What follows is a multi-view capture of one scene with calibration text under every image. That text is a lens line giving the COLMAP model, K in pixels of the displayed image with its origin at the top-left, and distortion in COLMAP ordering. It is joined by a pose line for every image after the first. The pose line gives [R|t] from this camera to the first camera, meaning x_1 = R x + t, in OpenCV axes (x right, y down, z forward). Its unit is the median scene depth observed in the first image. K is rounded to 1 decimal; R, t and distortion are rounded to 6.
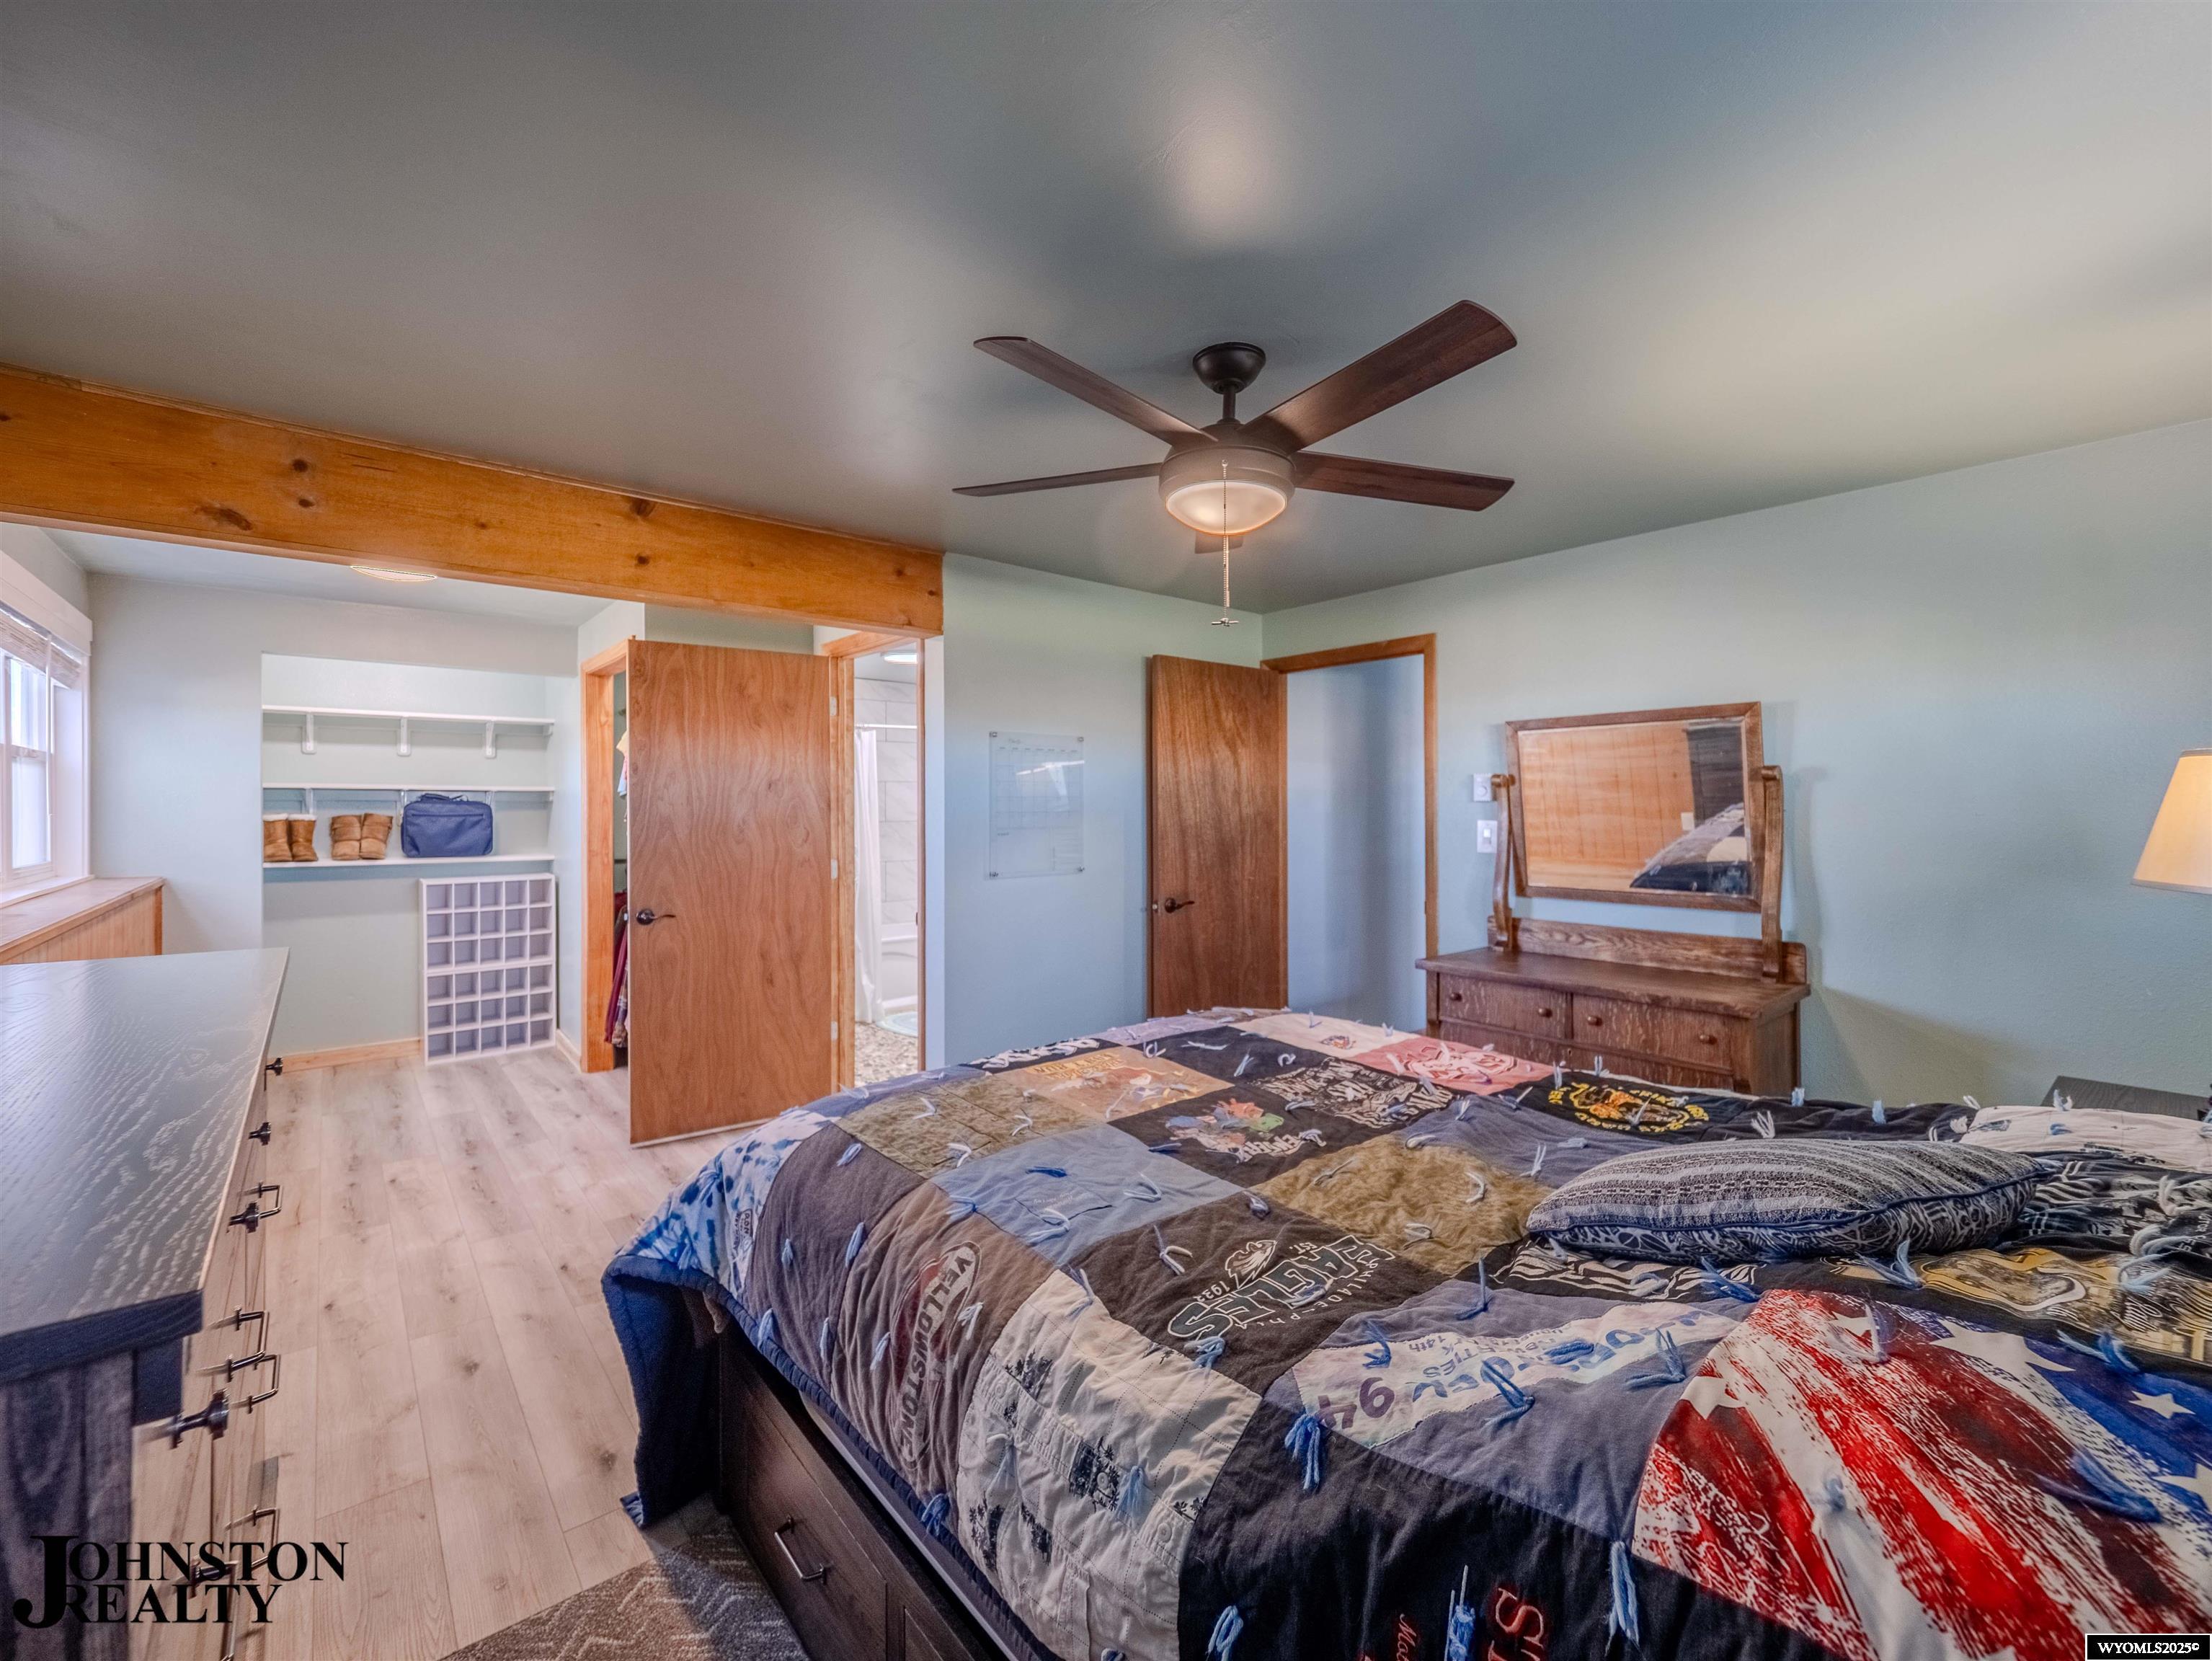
lens RADIAL K [[942.7, 0, 1116.2], [0, 942.7, 802.8], [0, 0, 1]] dist [0.016709, -0.021200]
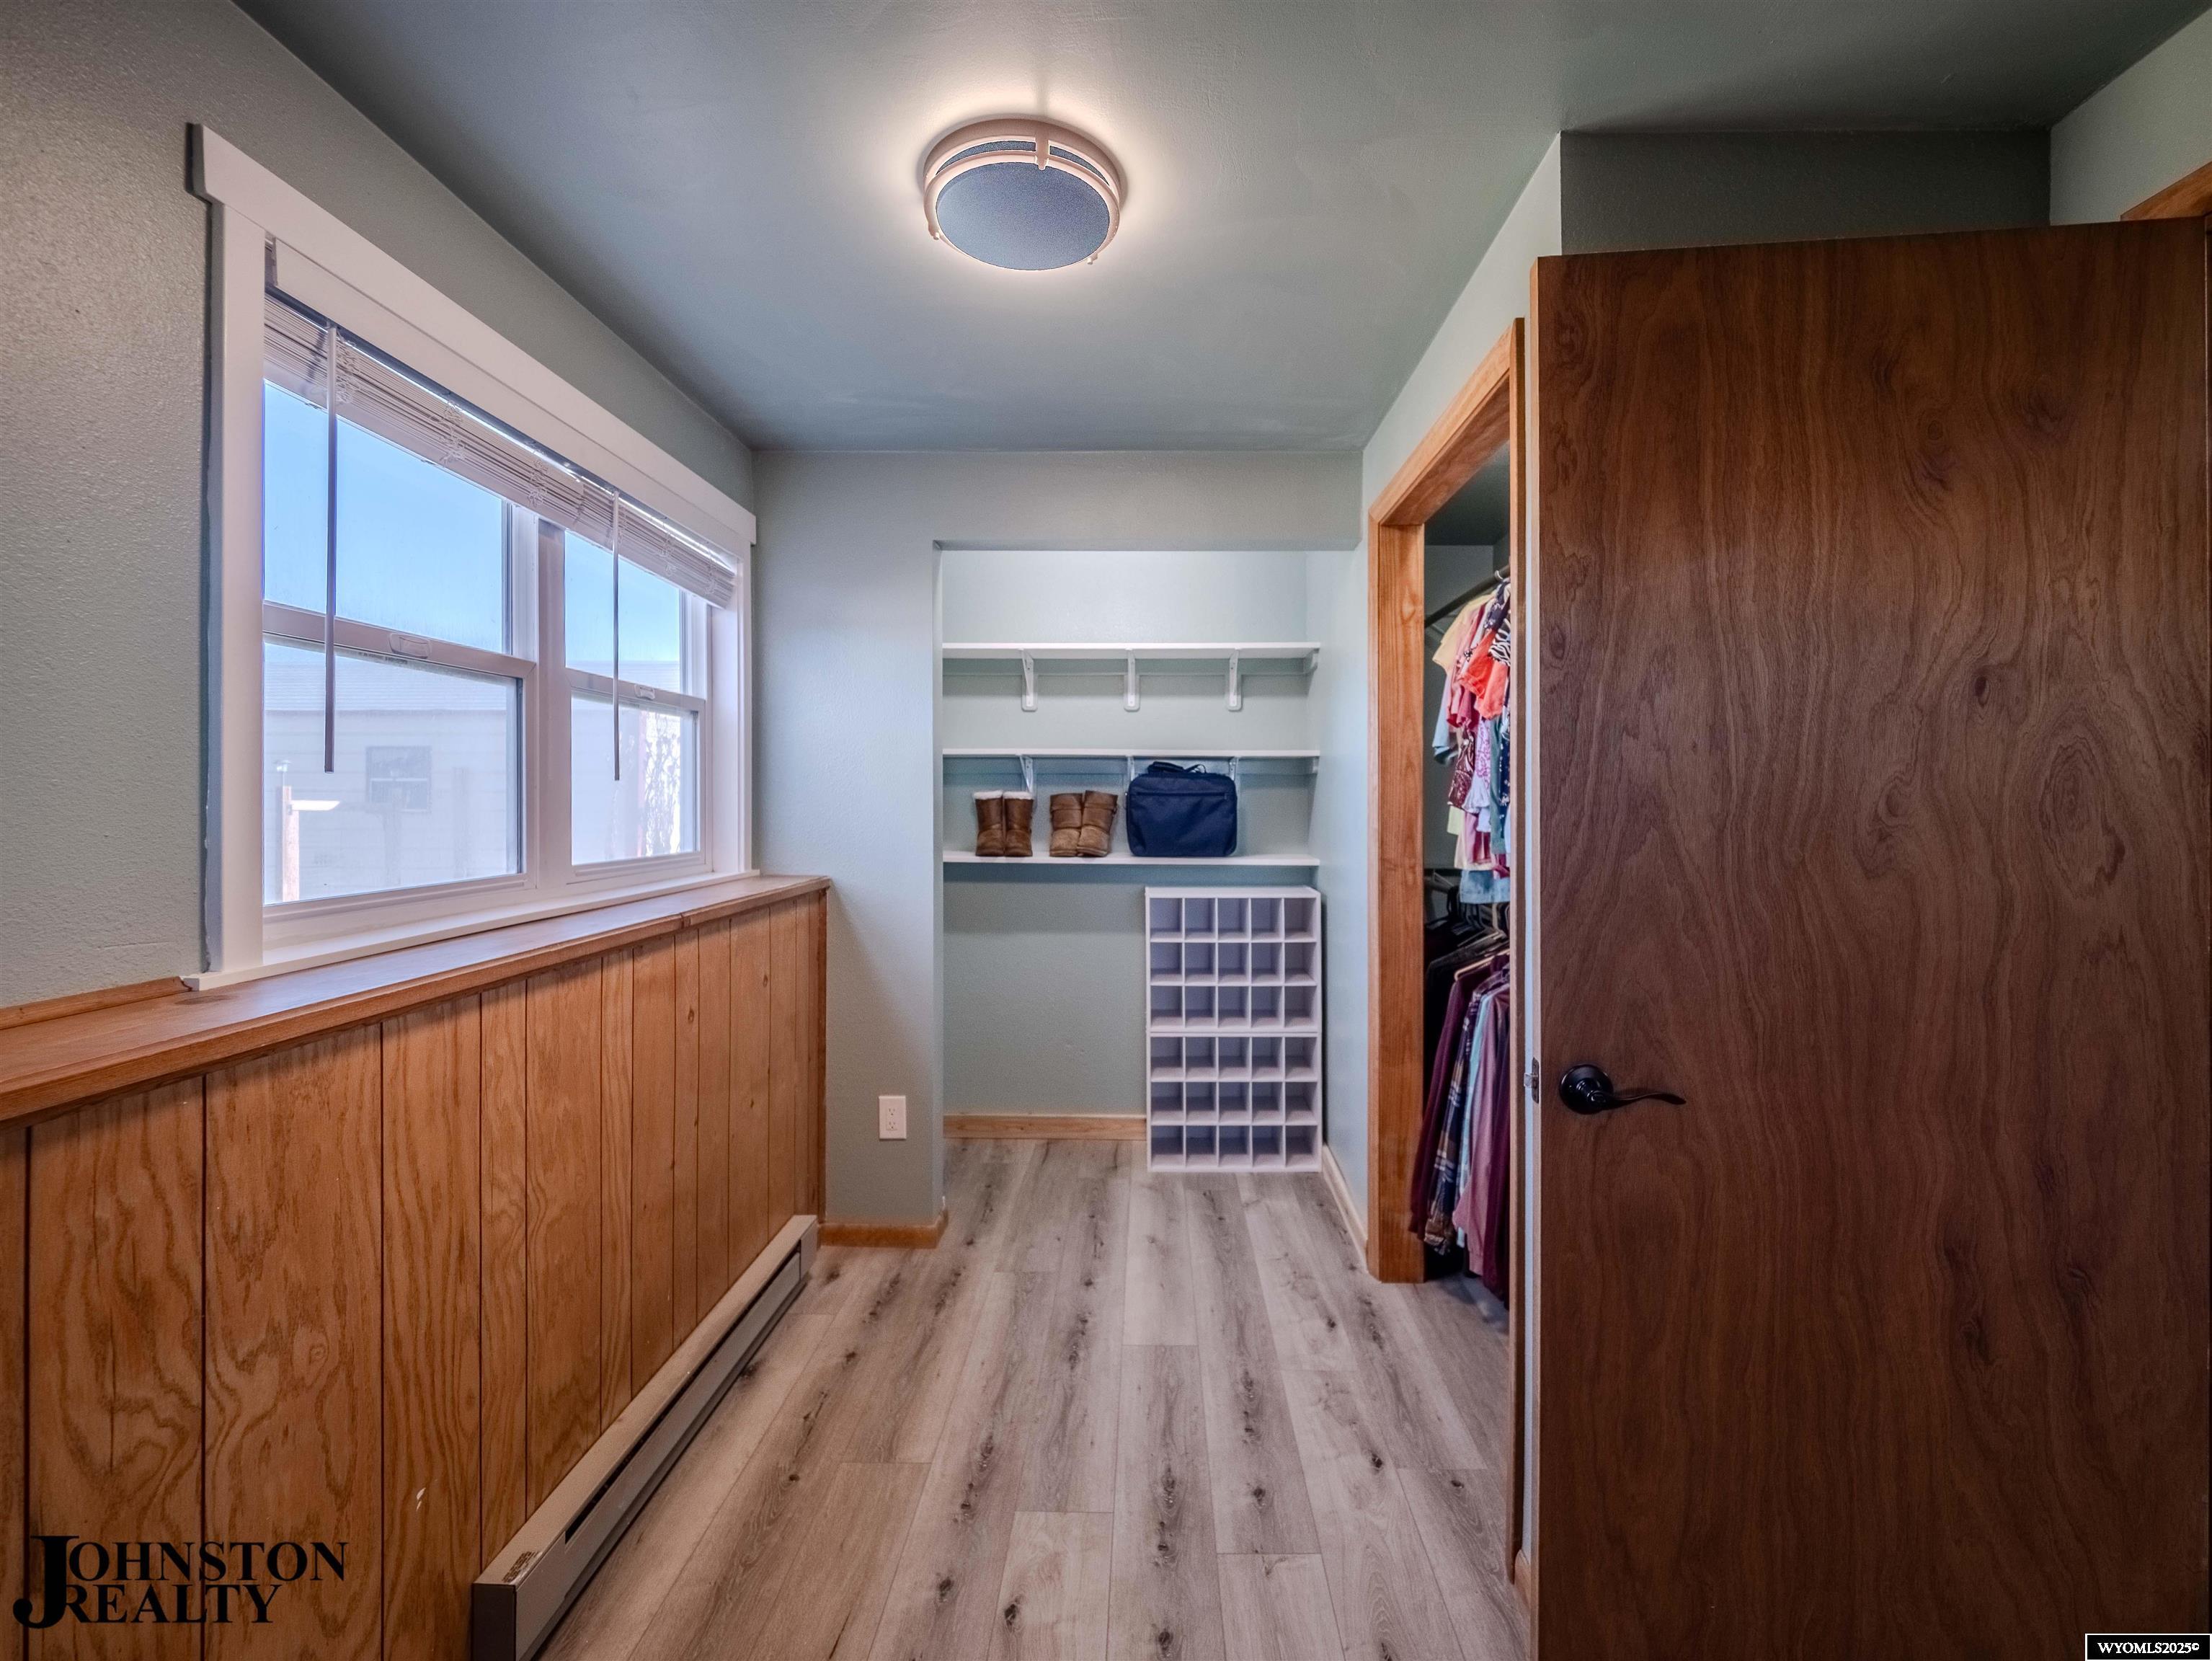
lens RADIAL K [[942.7, 0, 1116.2], [0, 942.7, 802.8], [0, 0, 1]] dist [0.016709, -0.021200]
pose [[0.743610, 0.006947, -0.668578, -0.312961], [-0.000627, 0.999953, 0.009692, 0.013694], [0.668614, -0.006788, 0.743579, 0.504578]]
